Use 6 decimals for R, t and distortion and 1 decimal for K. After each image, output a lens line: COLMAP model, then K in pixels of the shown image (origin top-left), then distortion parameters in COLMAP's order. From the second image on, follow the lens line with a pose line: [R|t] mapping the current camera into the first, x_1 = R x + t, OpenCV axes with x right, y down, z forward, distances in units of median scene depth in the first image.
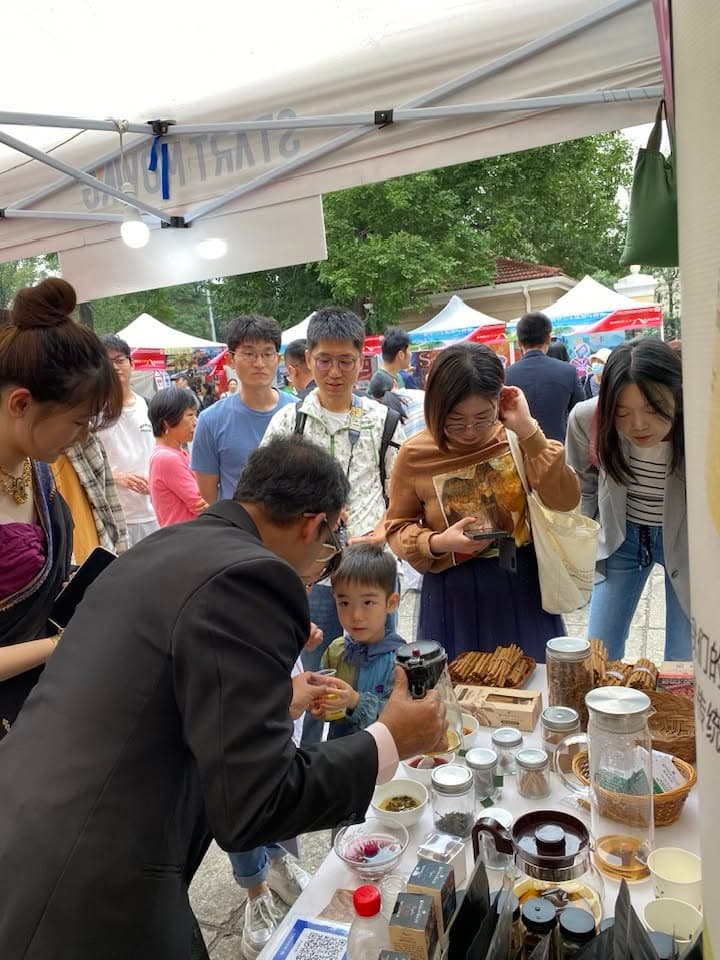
lens RADIAL K [[782.5, 0, 360.0], [0, 782.5, 480.0], [0, 0, 1]] dist [0.094455, 0.003087]
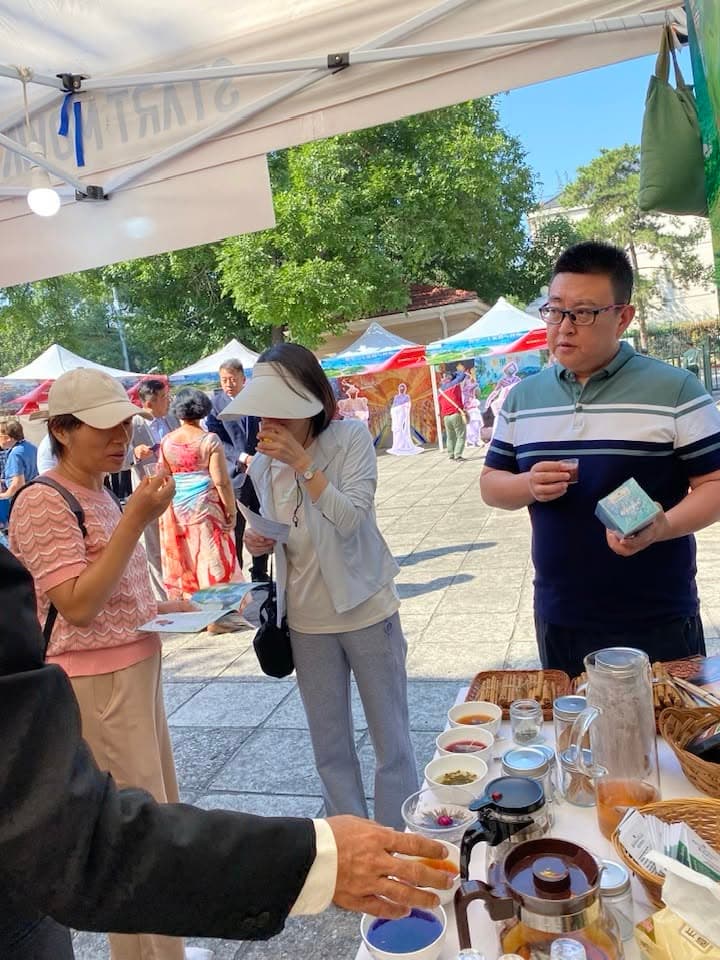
lens RADIAL K [[804.5, 0, 360.0], [0, 804.5, 480.0], [0, 0, 1]] dist [0.003191, -0.004381]
pose [[0.994352, -0.053818, 0.091480, -0.046577], [0.057088, 0.997806, -0.033514, 0.024295], [-0.089476, 0.038548, 0.995243, 0.142078]]
